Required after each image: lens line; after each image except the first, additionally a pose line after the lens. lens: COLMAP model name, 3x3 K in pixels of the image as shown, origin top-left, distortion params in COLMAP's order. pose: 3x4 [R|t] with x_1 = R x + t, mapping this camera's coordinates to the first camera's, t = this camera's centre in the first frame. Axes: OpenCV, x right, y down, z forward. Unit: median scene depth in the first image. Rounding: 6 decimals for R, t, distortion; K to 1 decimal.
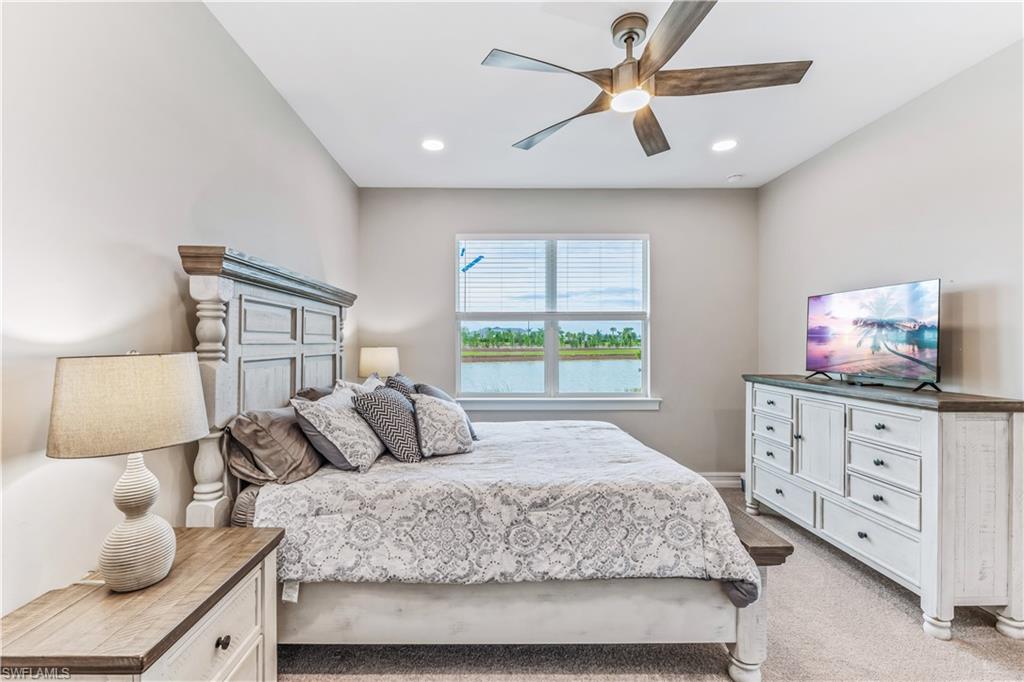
lens RADIAL K [[434.8, 0, 512.0], [0, 434.8, 341.0], [0, 0, 1]] dist [0.000706, 0.000125]
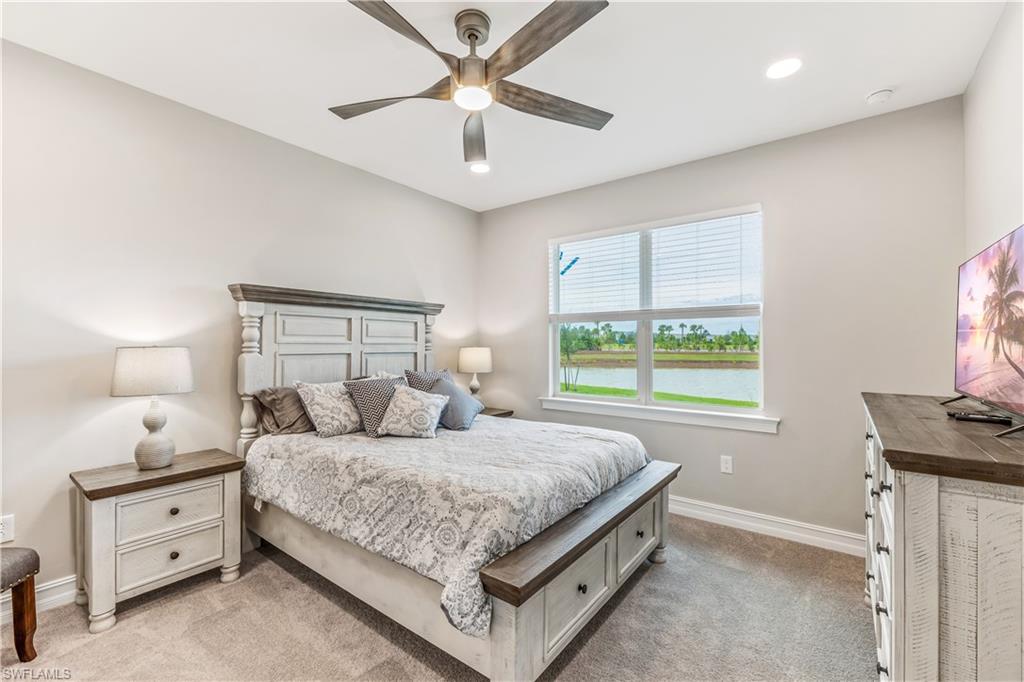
lens RADIAL K [[433.5, 0, 512.0], [0, 433.5, 341.0], [0, 0, 1]] dist [0.001802, -0.000094]
pose [[0.791642, -0.002123, -0.610982, 0.990891], [-0.002295, 0.999977, -0.006449, 0.007870], [0.610981, 0.006507, 0.791619, 0.290048]]
